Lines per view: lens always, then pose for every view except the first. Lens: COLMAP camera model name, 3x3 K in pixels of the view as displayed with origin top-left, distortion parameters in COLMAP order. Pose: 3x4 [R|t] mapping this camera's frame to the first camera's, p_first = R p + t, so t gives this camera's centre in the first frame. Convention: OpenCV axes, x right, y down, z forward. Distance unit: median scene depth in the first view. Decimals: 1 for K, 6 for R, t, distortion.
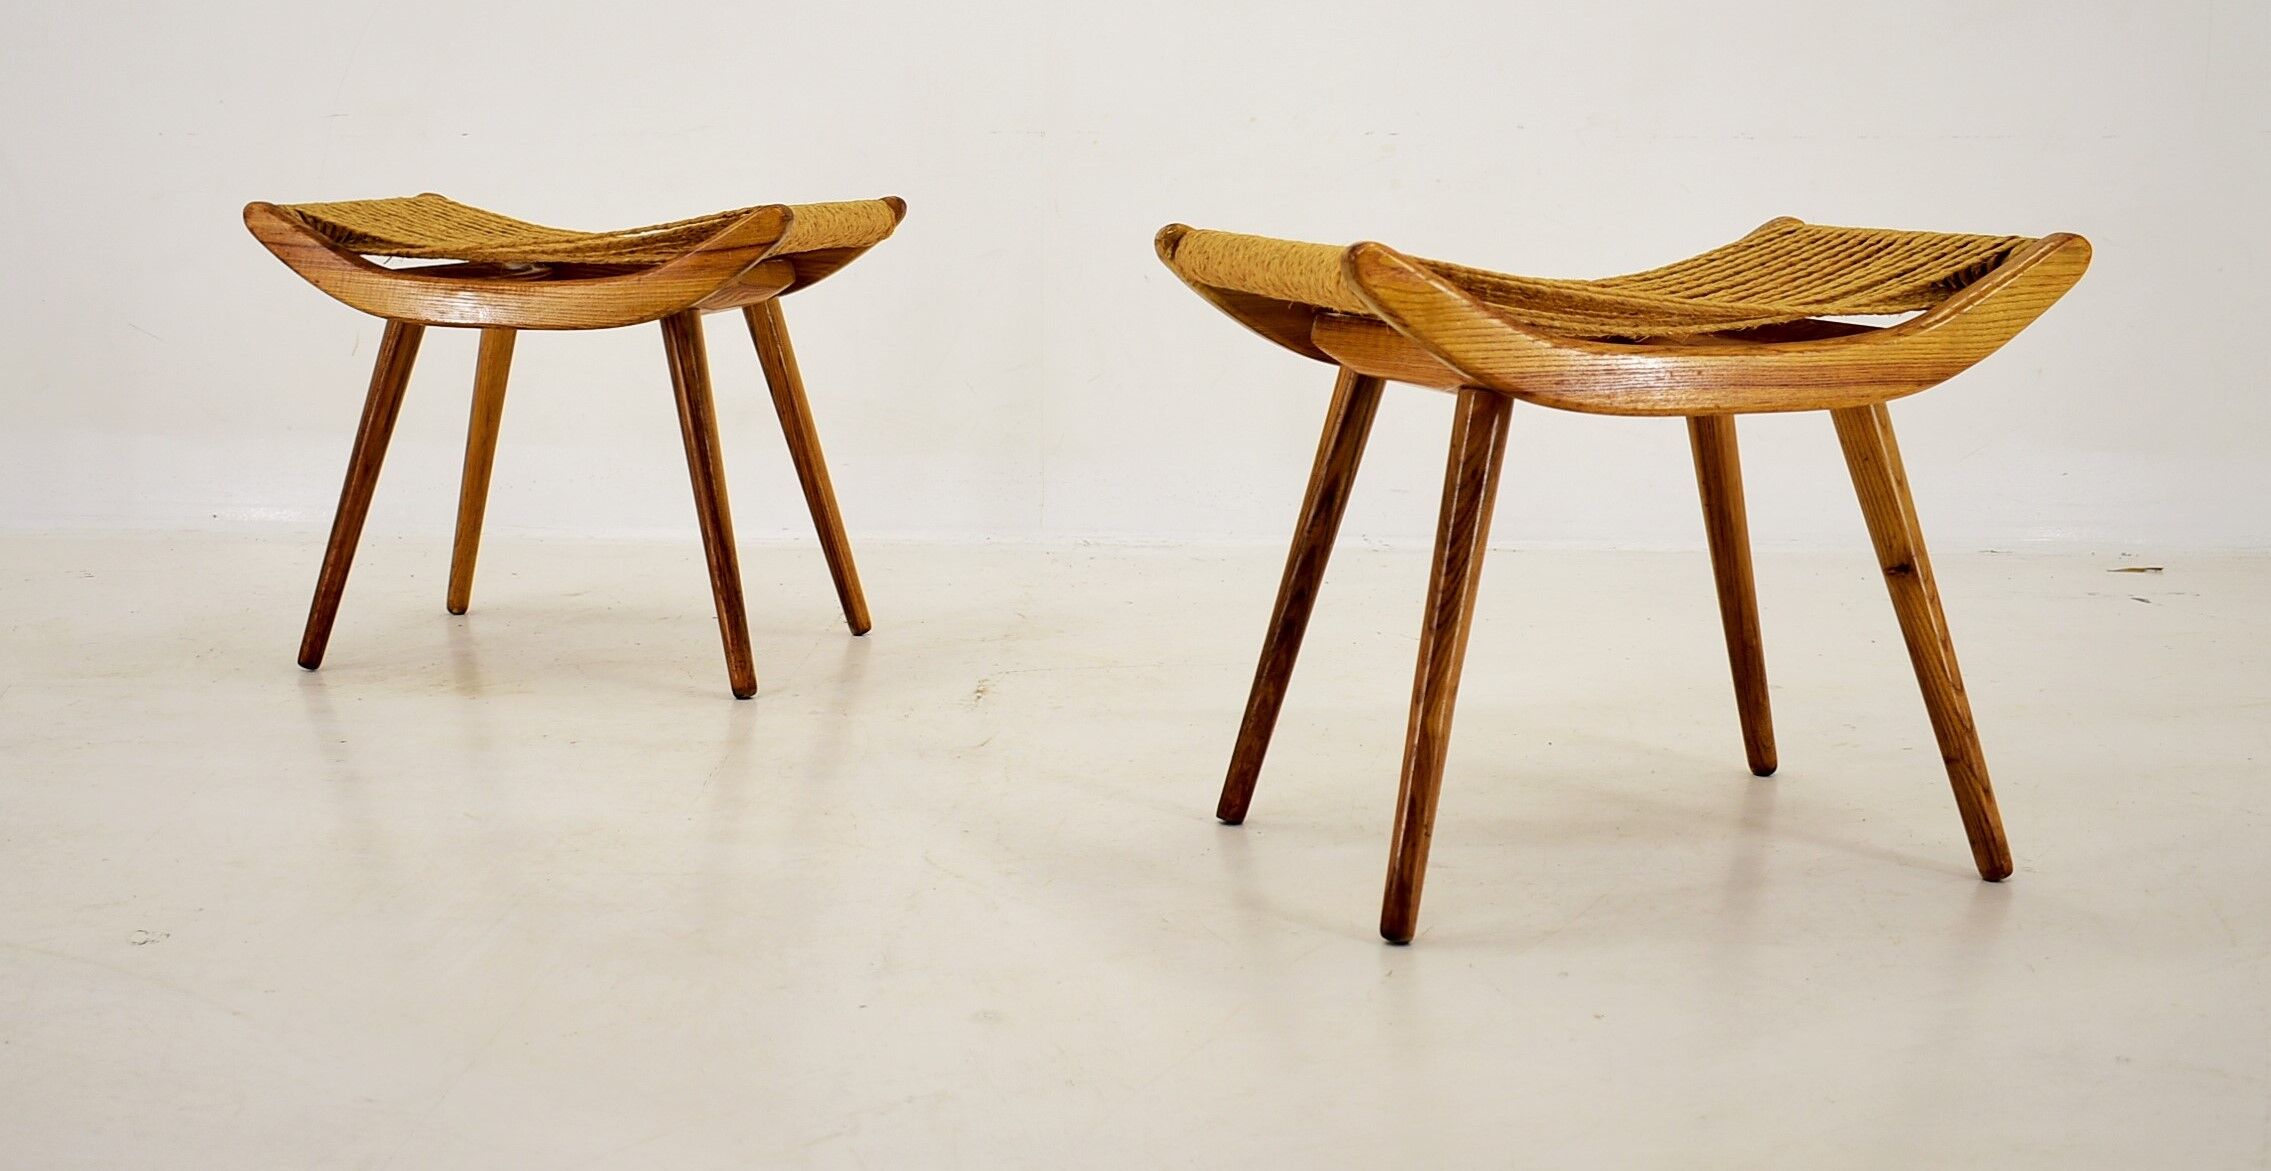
lens RADIAL K [[2669.4, 0, 1094.6], [0, 2669.4, 301.1], [0, 0, 1]] dist [-0.070364, 0.004935]
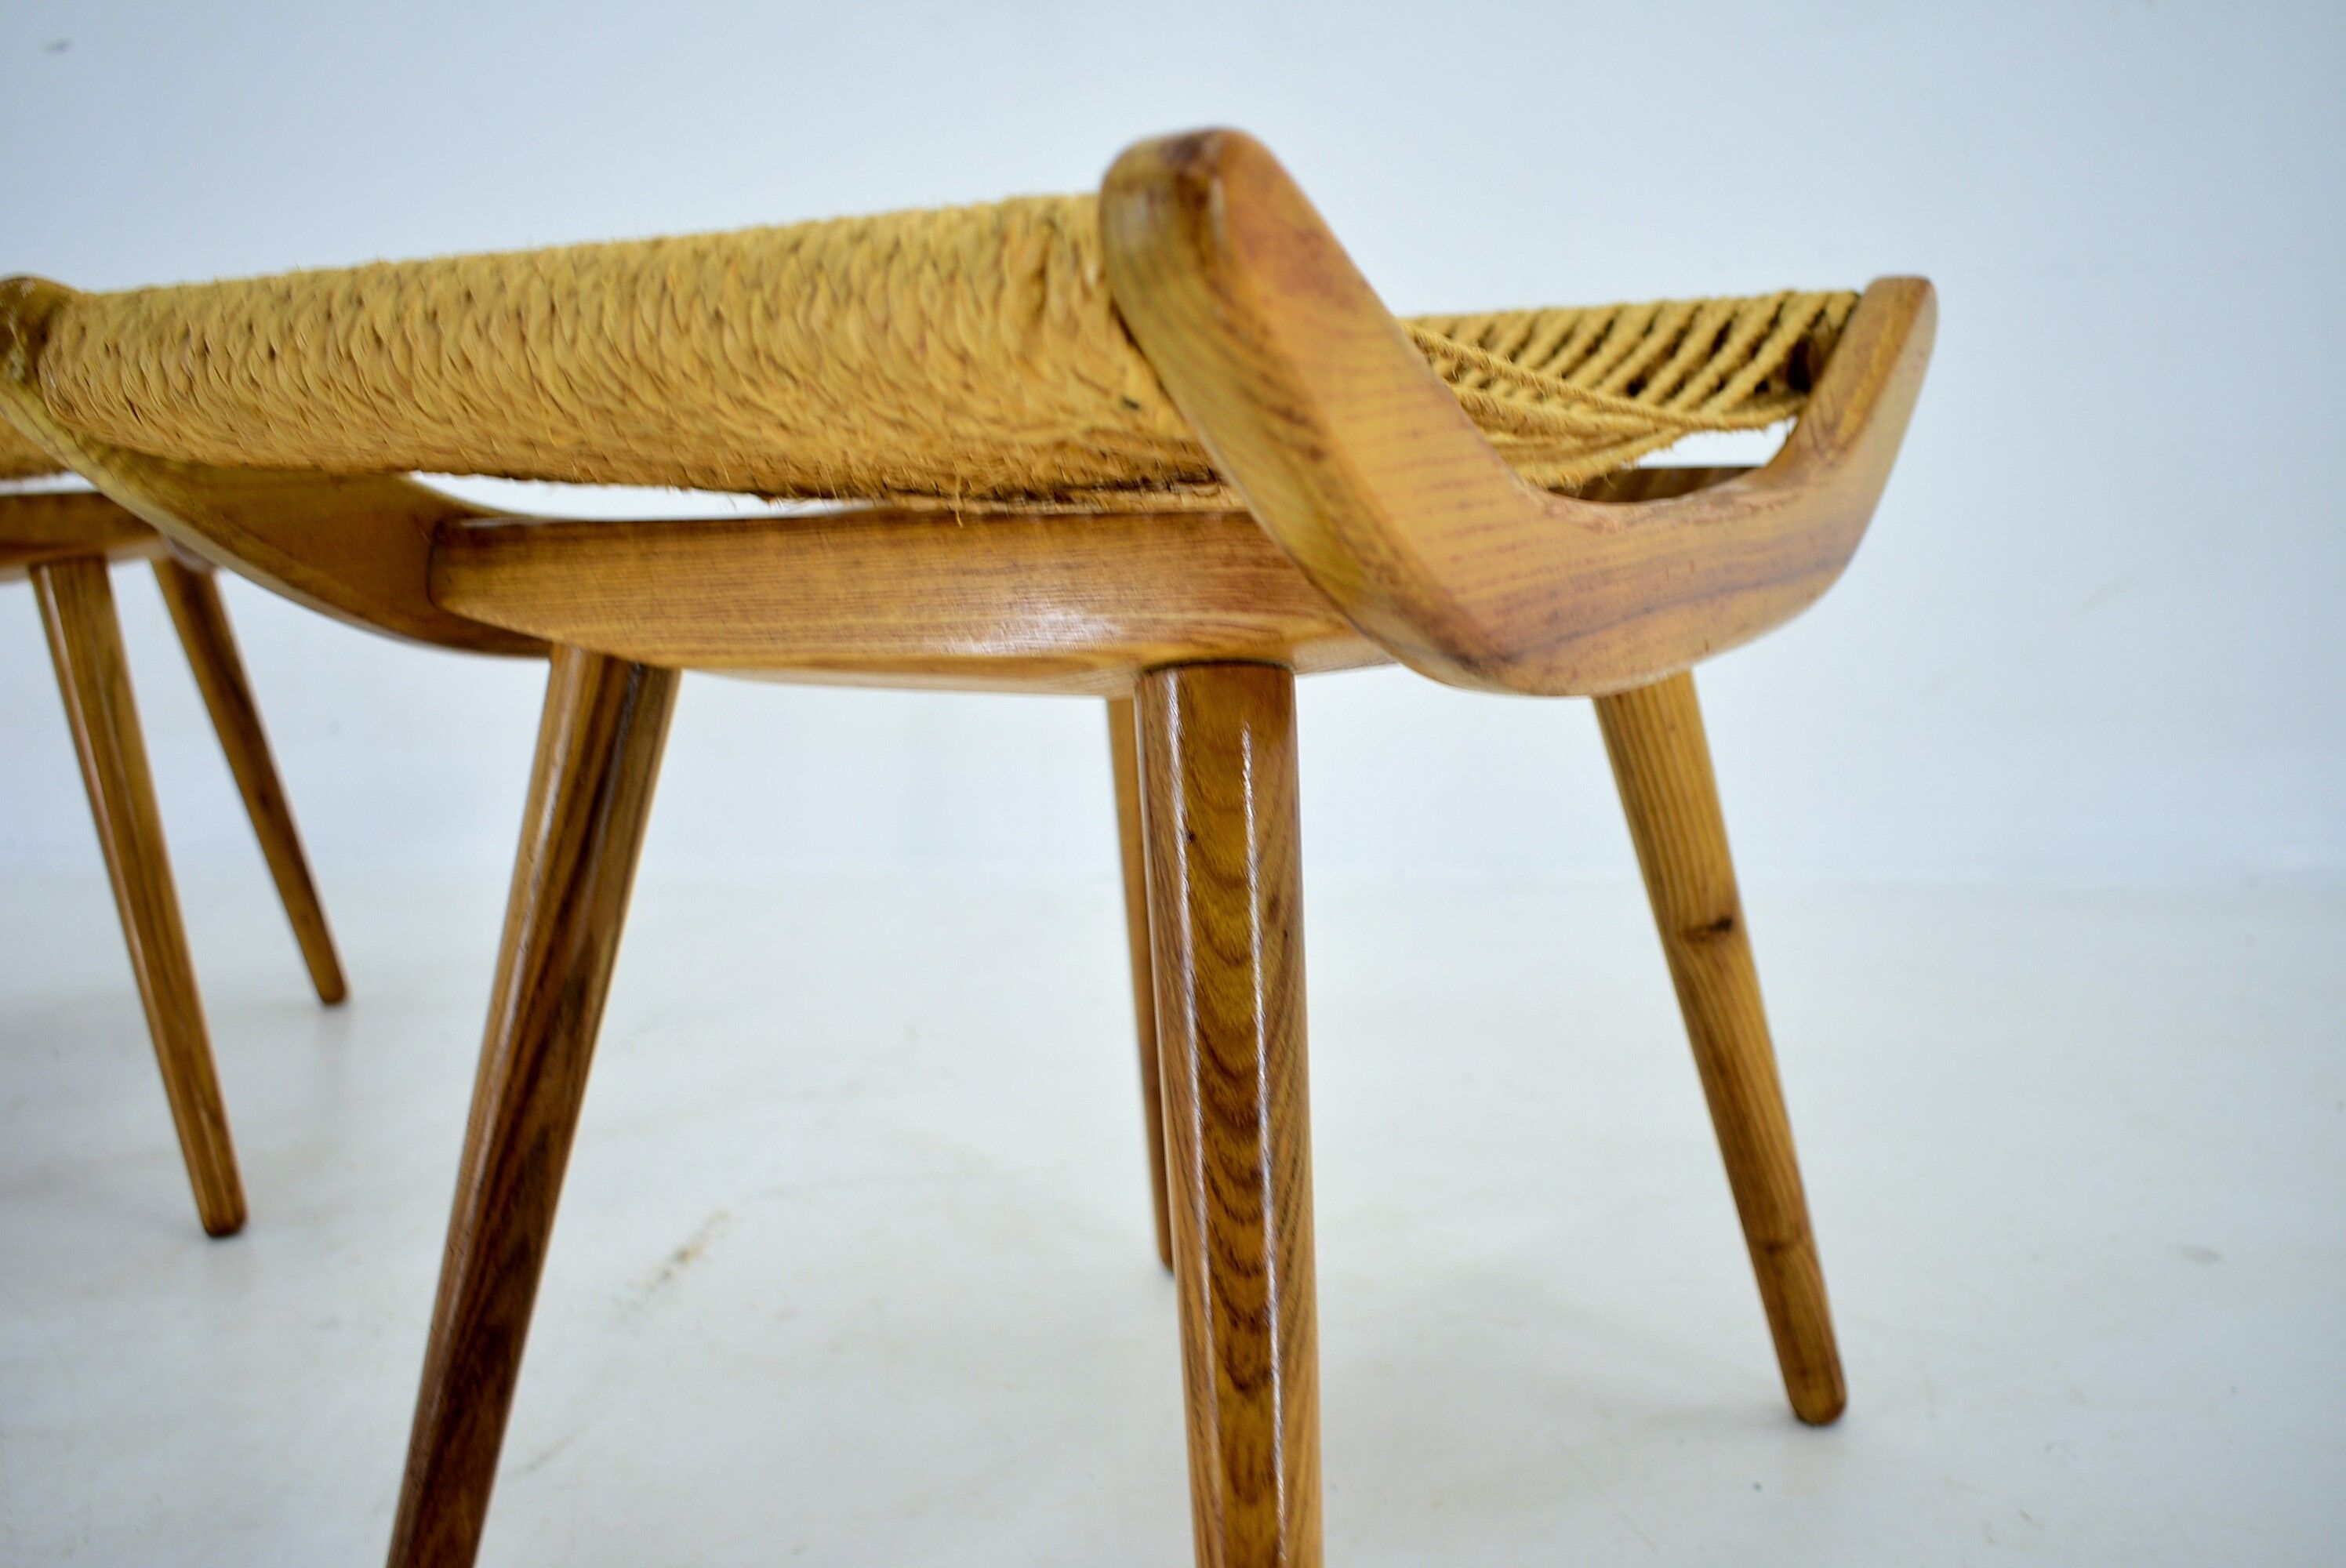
lens RADIAL K [[2089.4, 0, 1173.0], [0, 2089.4, 784.0], [0, 0, 1]] dist [-0.036932, 0.002934]
pose [[0.766135, -0.142710, 0.626635, -0.023382], [0.080040, 0.988630, 0.127293, 0.009320], [-0.637677, -0.047368, 0.768846, 0.567871]]
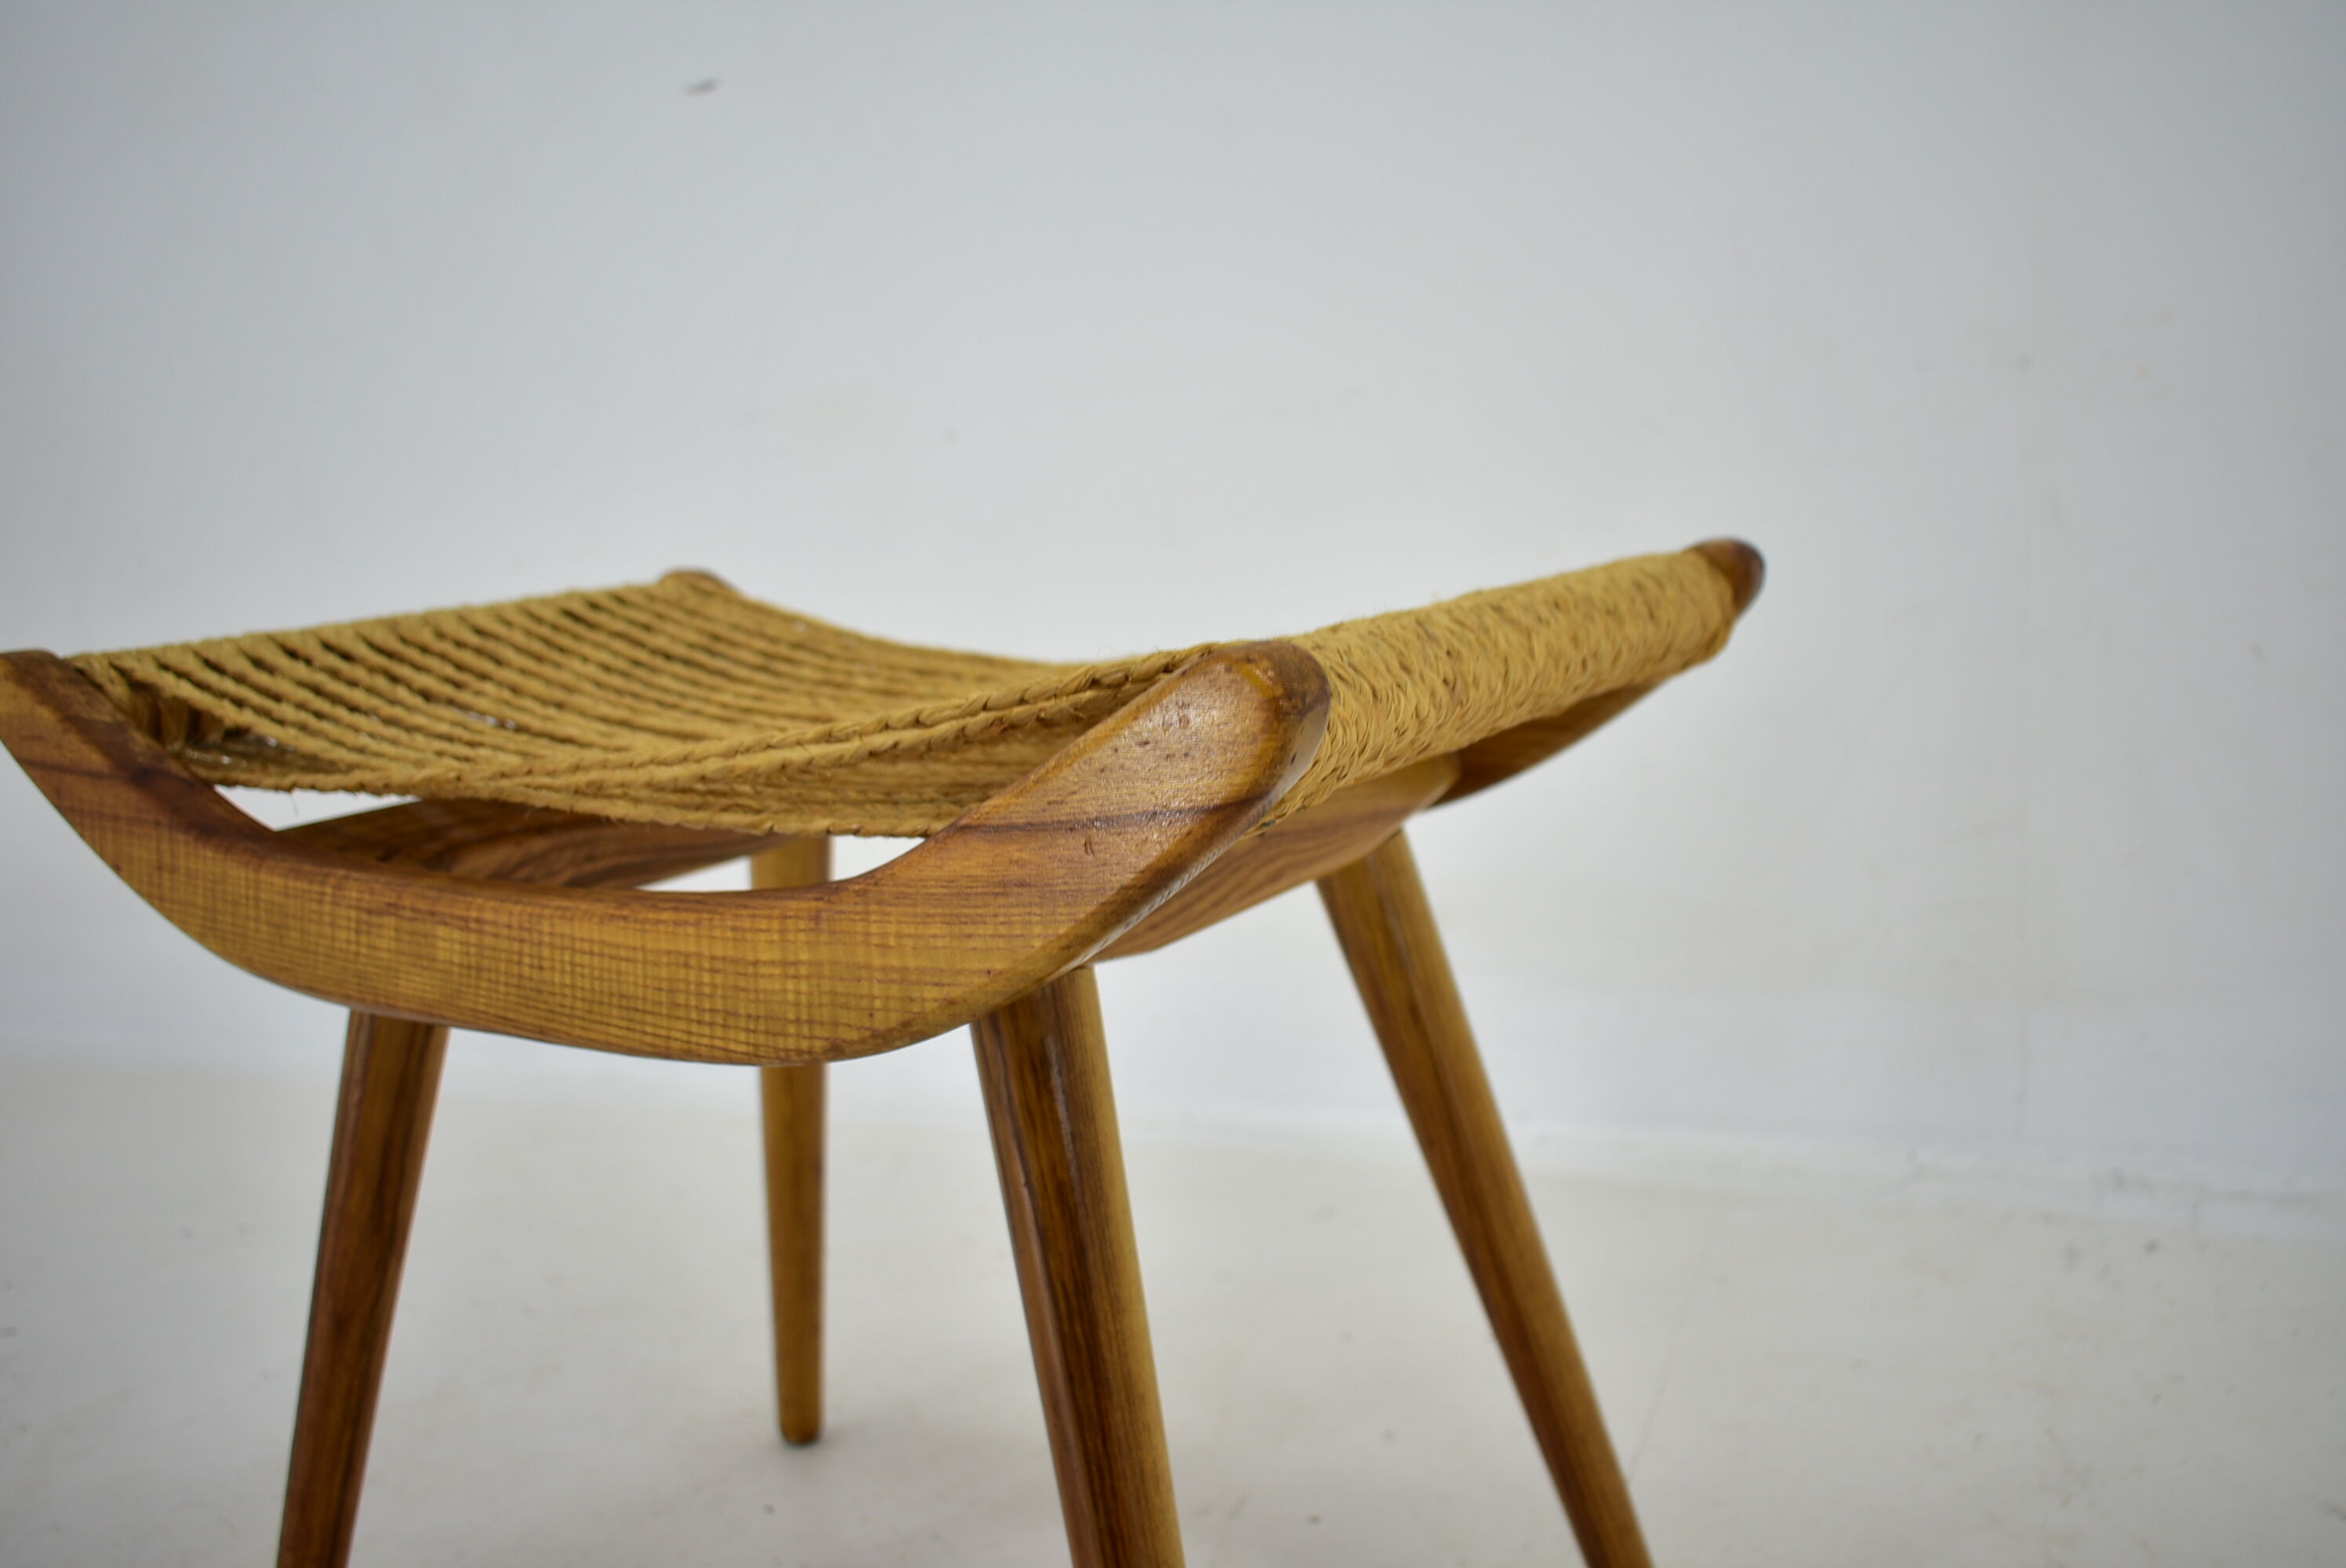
lens RADIAL K [[2089.4, 0, 1173.0], [0, 2089.4, 784.0], [0, 0, 1]] dist [-0.036932, 0.002934]
pose [[0.947012, -0.009225, -0.321065, -0.062020], [0.043872, 0.993934, 0.100844, -0.041754], [0.318187, -0.109586, 0.941673, 0.783919]]
